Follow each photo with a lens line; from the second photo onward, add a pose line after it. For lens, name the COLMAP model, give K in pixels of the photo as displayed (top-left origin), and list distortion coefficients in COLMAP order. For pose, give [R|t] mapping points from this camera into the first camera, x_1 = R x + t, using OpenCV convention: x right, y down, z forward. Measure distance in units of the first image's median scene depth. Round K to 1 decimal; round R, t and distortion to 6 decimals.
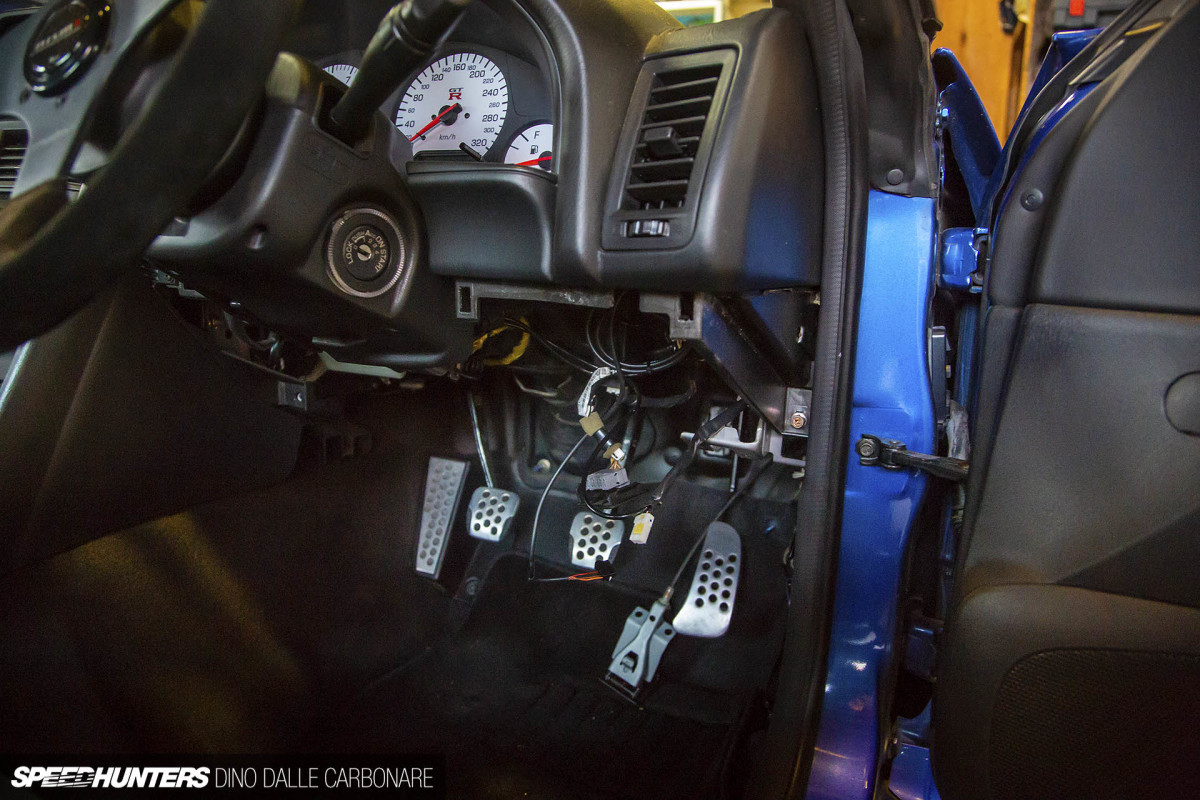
lens RADIAL K [[781.0, 0, 600.0], [0, 781.0, 400.0], [0, 0, 1]] dist [-0.130584, 0.067453]
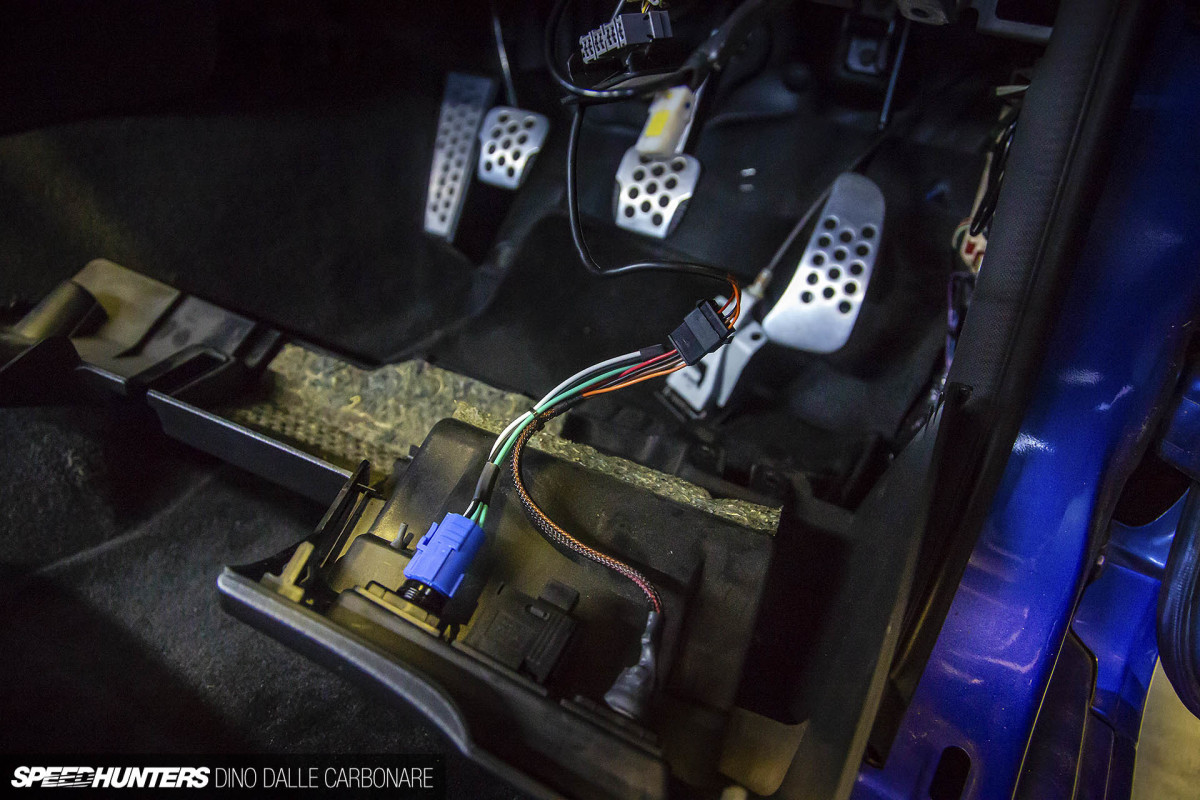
lens RADIAL K [[781.0, 0, 600.0], [0, 781.0, 400.0], [0, 0, 1]] dist [-0.130584, 0.067453]
pose [[0.985458, 0.089202, -0.144622, 0.057266], [-0.025205, 0.918444, 0.394748, 0.087516], [0.168039, -0.385362, 0.907336, 0.339351]]
